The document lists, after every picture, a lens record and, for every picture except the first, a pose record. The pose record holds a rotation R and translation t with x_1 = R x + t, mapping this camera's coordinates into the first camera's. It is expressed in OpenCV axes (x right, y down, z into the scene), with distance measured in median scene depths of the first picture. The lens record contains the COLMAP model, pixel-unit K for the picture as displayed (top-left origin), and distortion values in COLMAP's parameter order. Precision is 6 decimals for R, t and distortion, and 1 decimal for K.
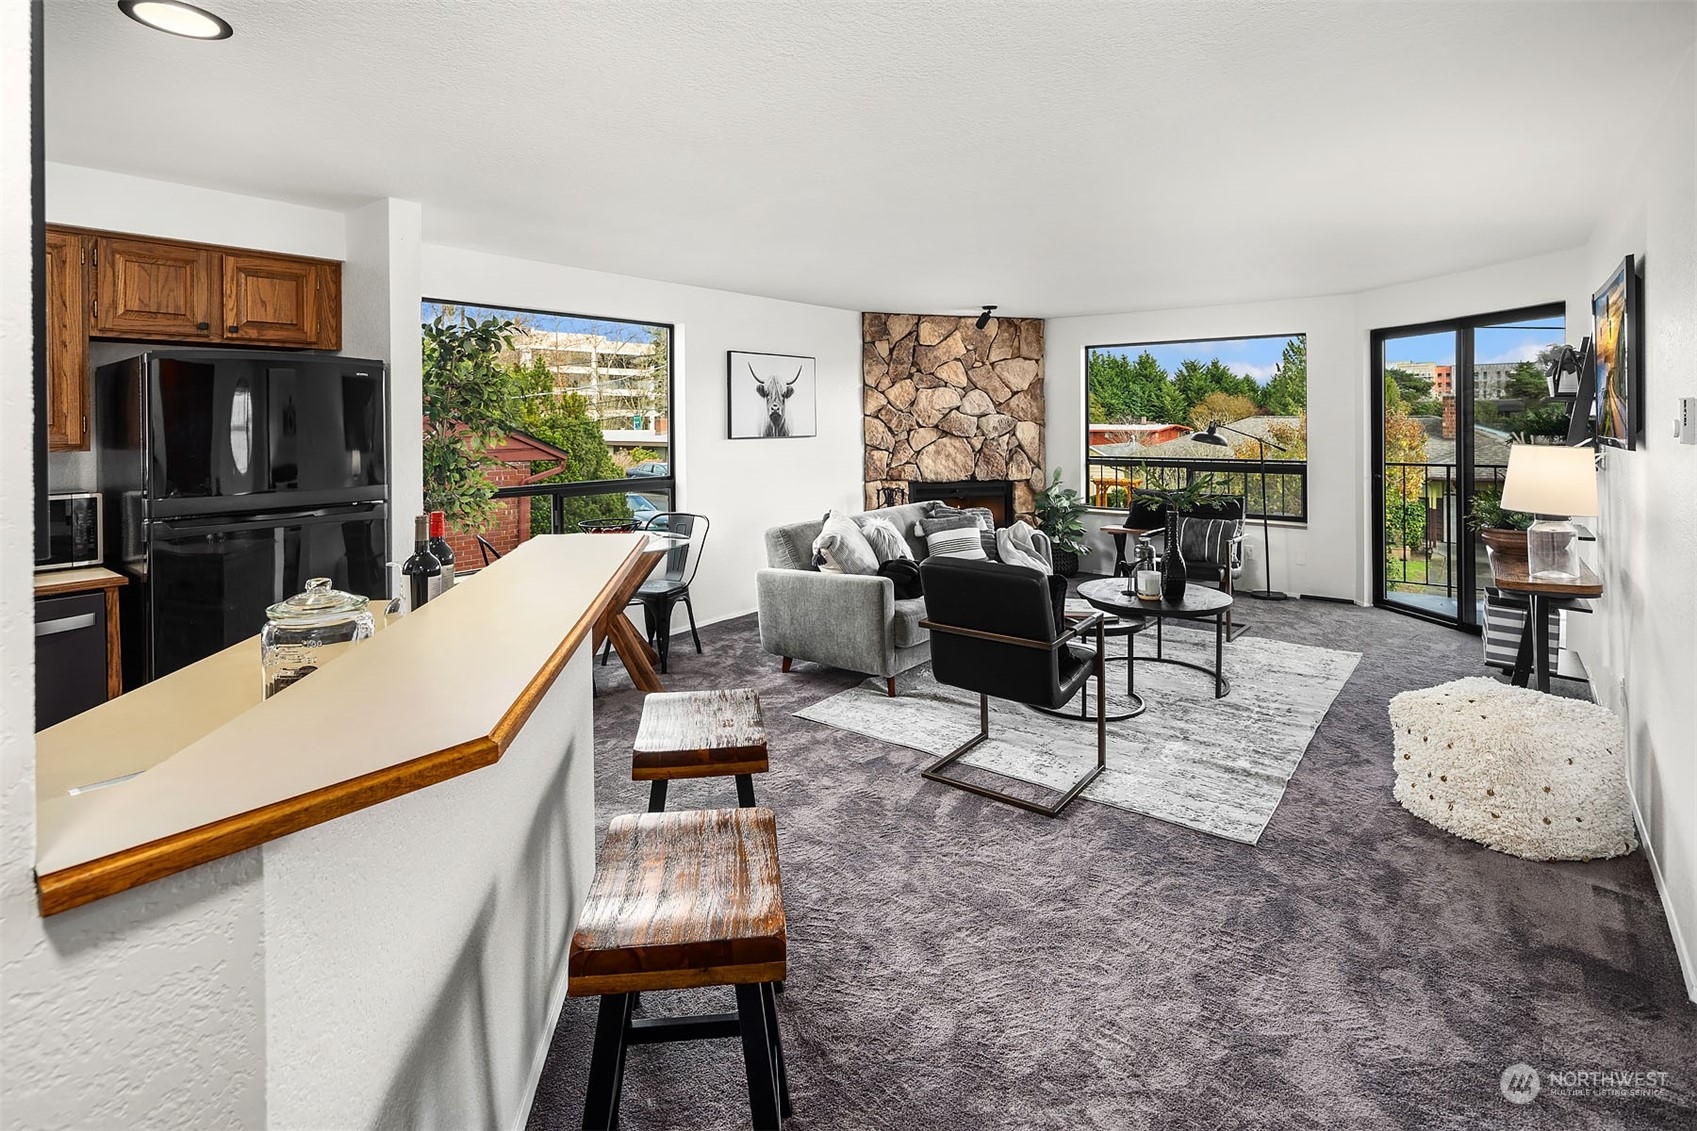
lens RADIAL K [[824.6, 0, 837.4], [0, 824.6, 421.6], [0, 0, 1]] dist [-0.000432, 0.000091]
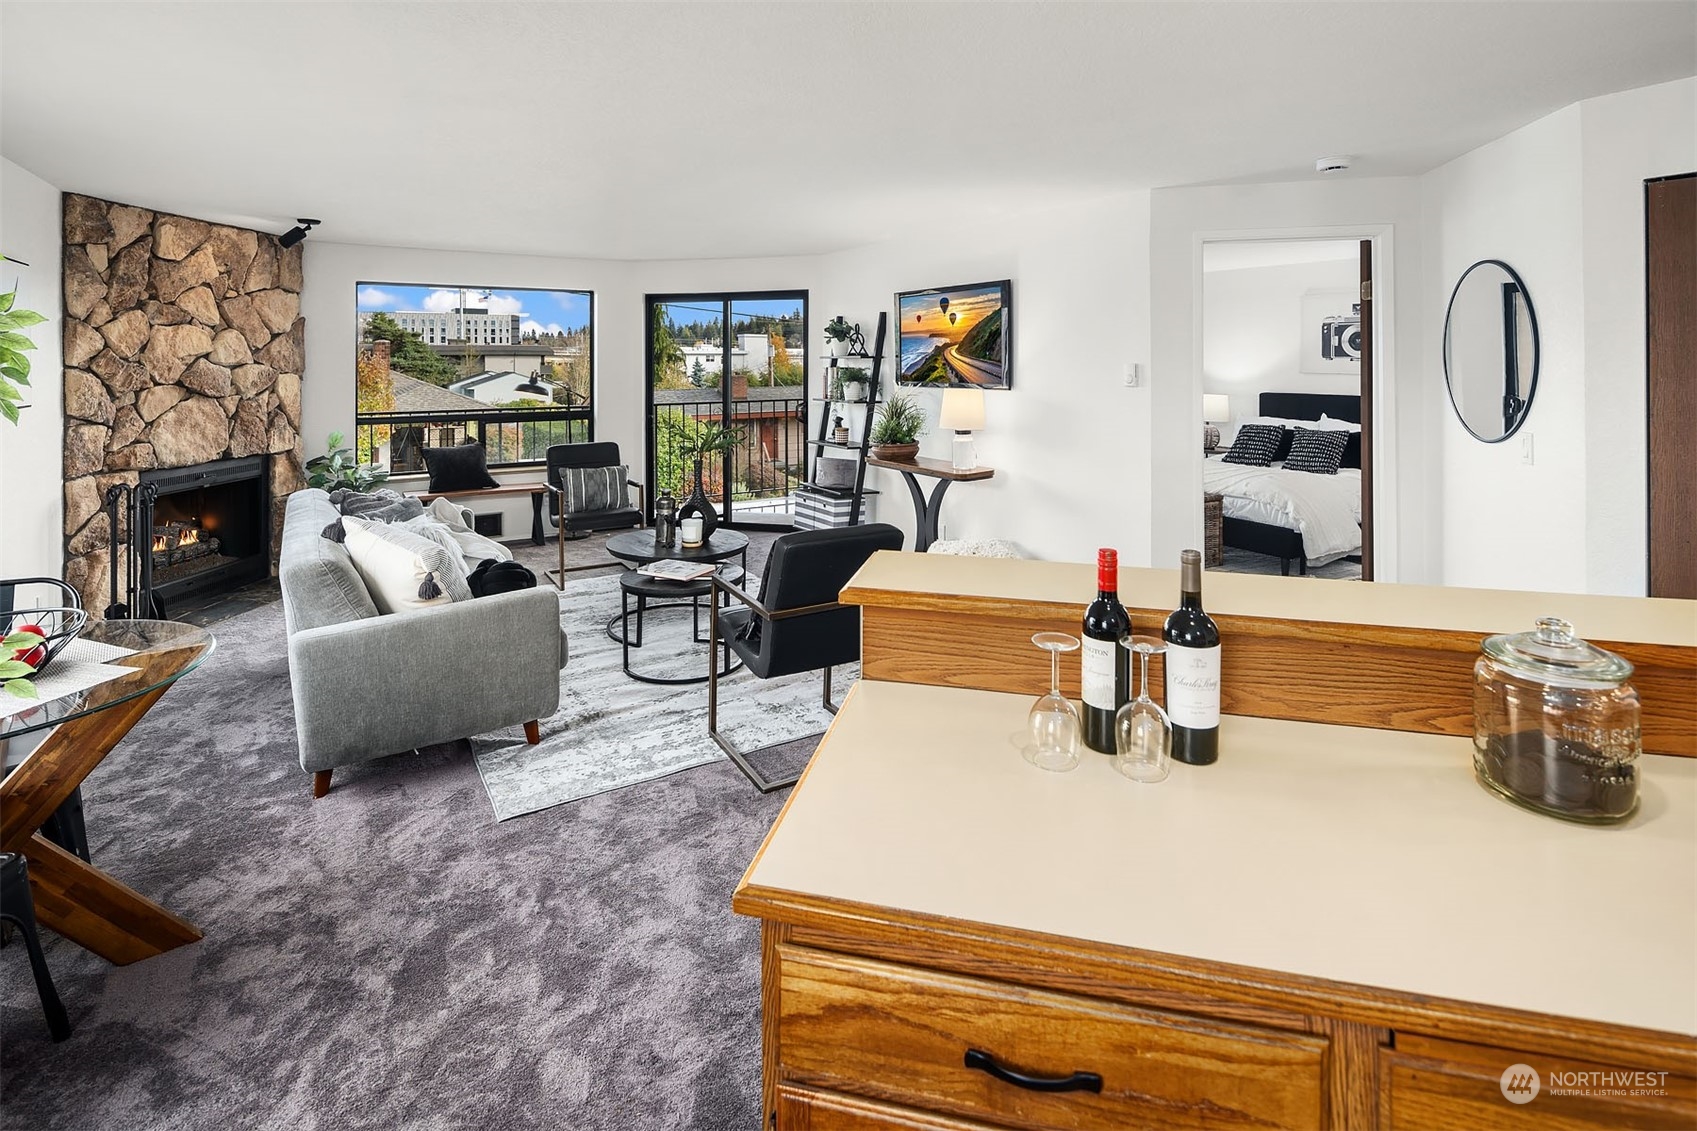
lens RADIAL K [[831.2, 0, 832.8], [0, 831.2, 353.9], [0, 0, 1]] dist [-0.003242, -0.000529]
pose [[0.353922, 0.009931, 0.935222, -0.320878], [0.001764, 0.999935, -0.011286, -0.009218], [-0.935273, 0.005644, 0.353882, 0.273073]]
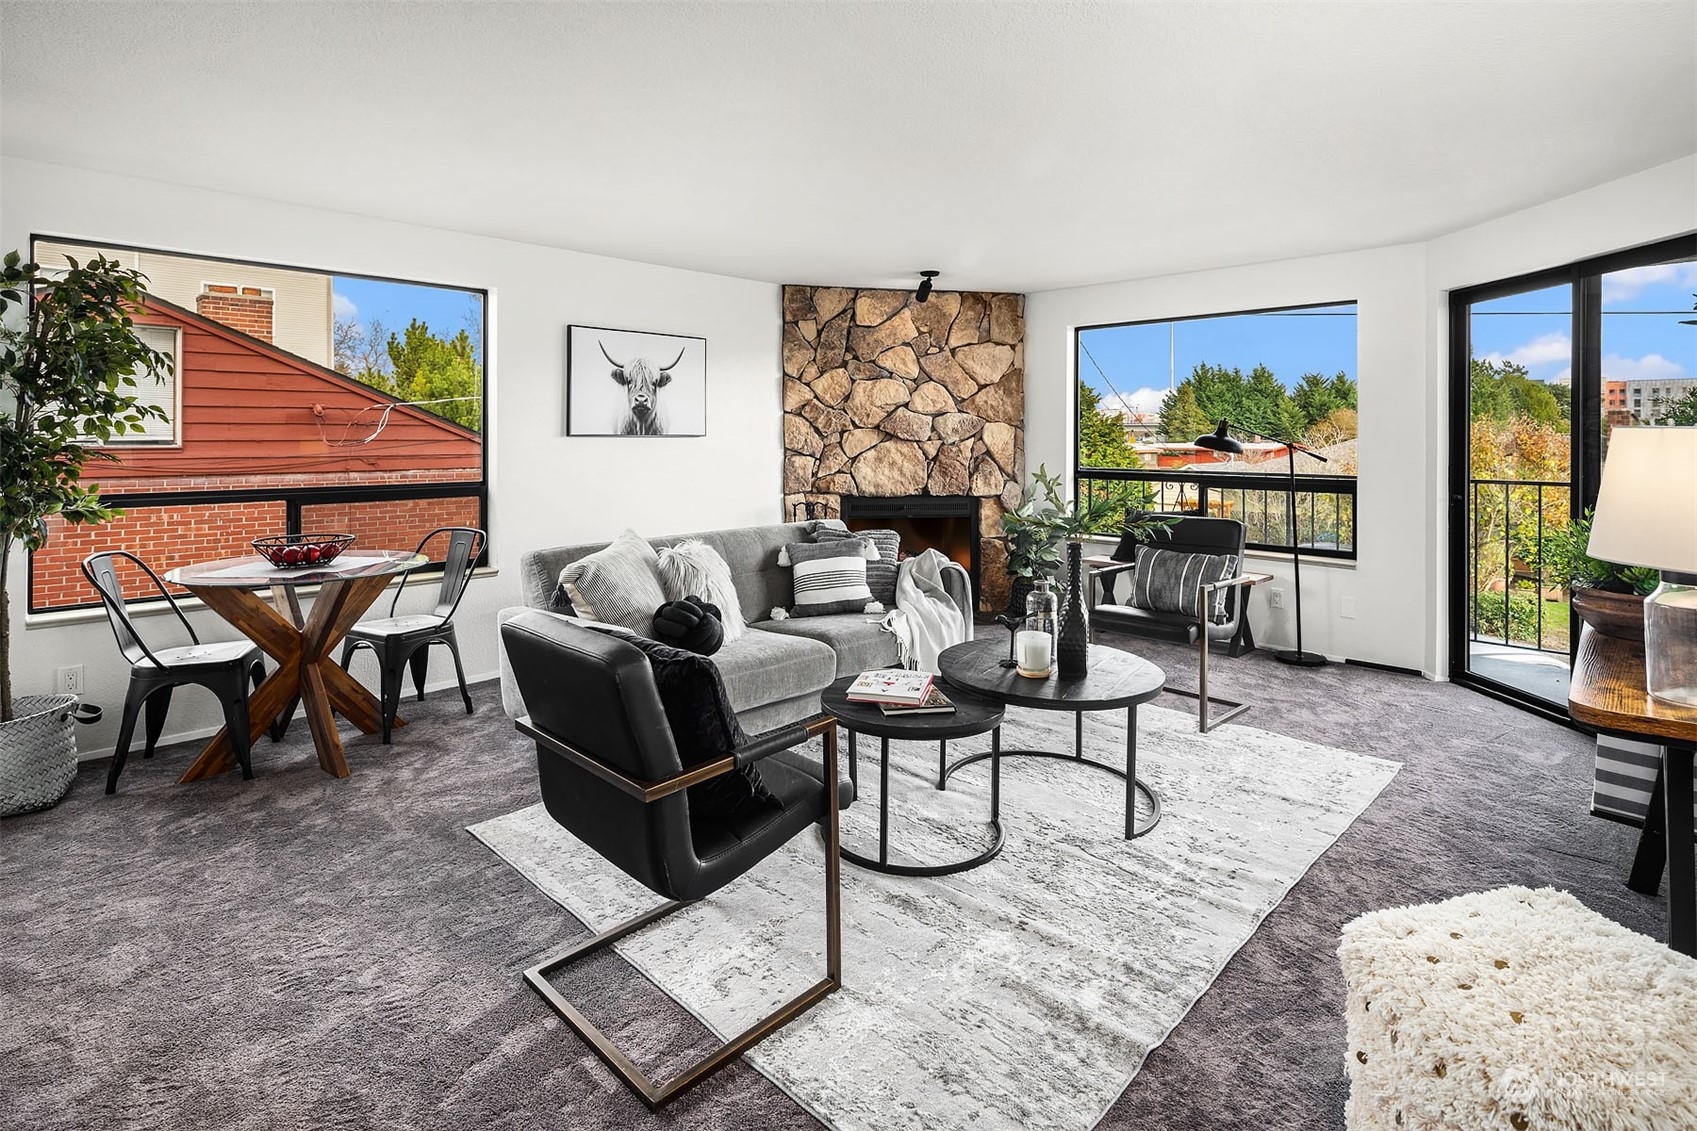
lens RADIAL K [[834.2, 0, 832.3], [0, 834.2, 436.3], [0, 0, 1]] dist [0.000274, -0.000831]
pose [[0.992713, 0.008686, -0.120186, 0.175418], [-0.008824, 0.999961, -0.000611, 0.015729], [0.120176, 0.001667, 0.992751, 0.189225]]
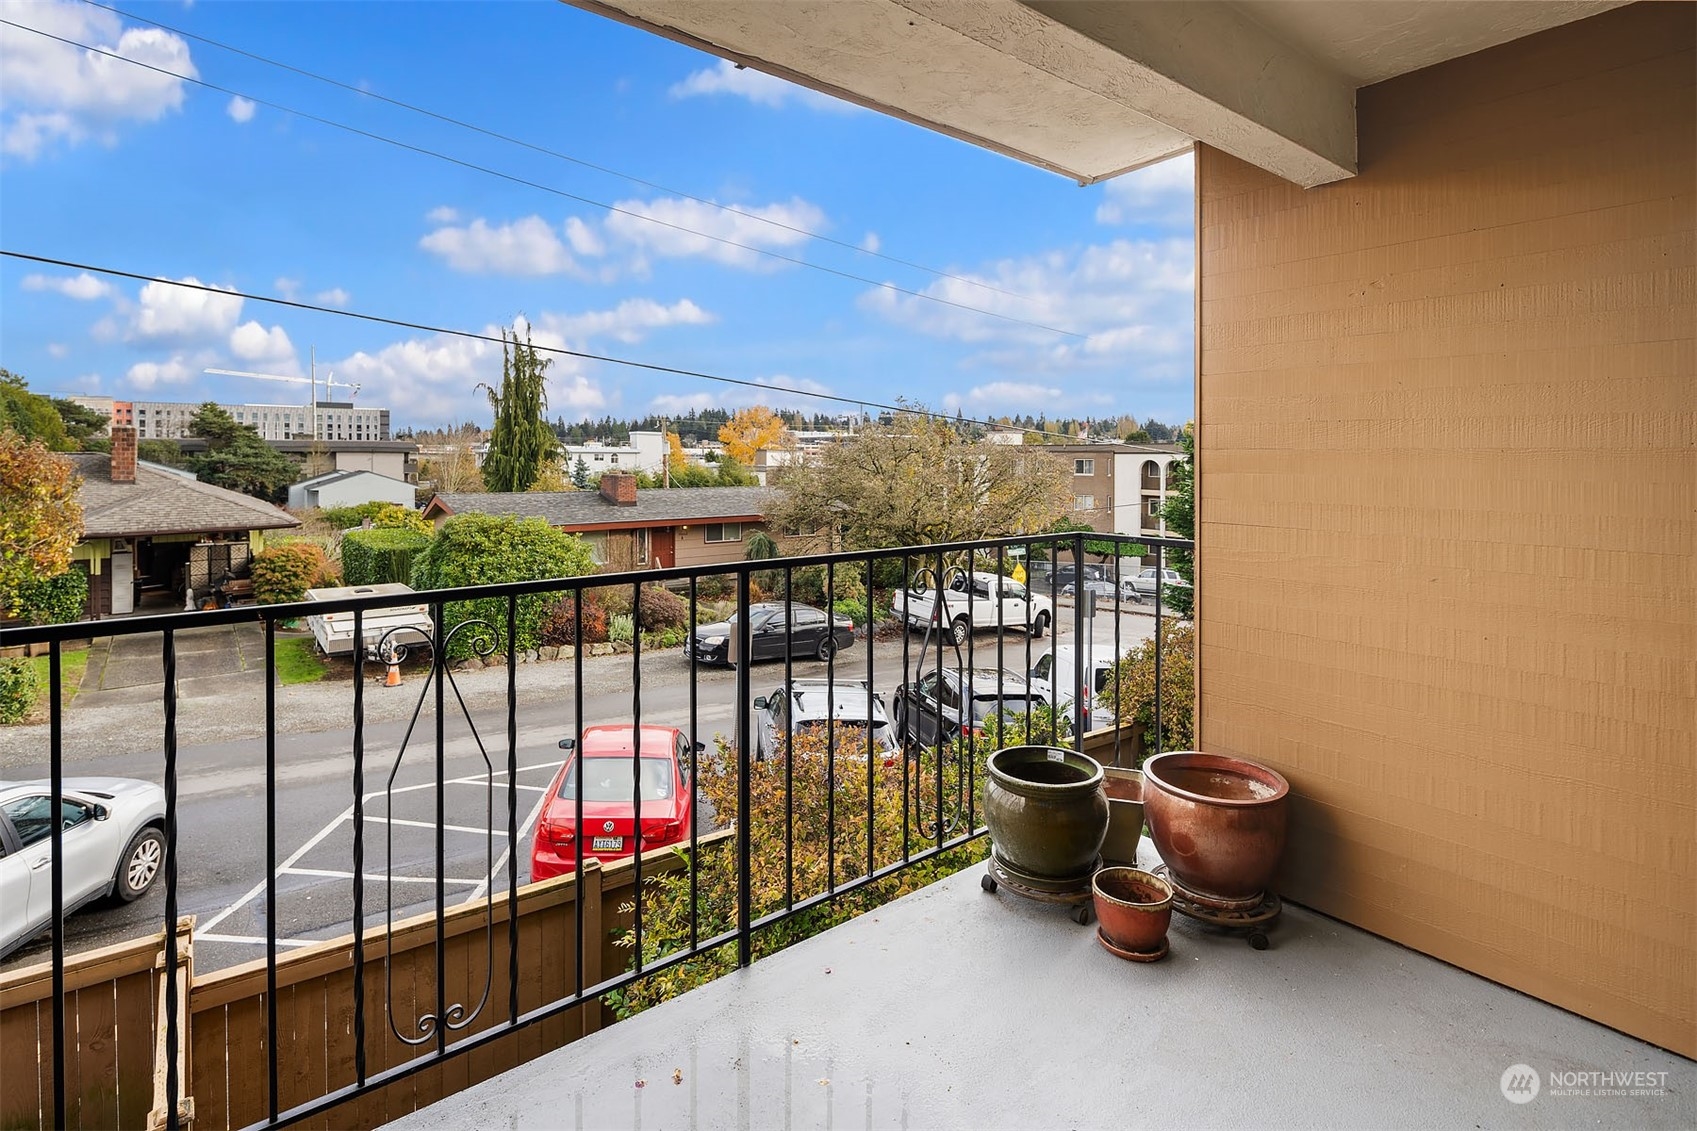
lens RADIAL K [[843.6, 0, 838.6], [0, 843.6, 462.9], [0, 0, 1]] dist [0.001077, -0.000514]
pose [[0.231595, 0.001669, 0.972811, 0.547373], [-0.002683, 0.999996, -0.001077, 0.009767], [-0.972809, -0.002361, 0.231599, 0.681566]]
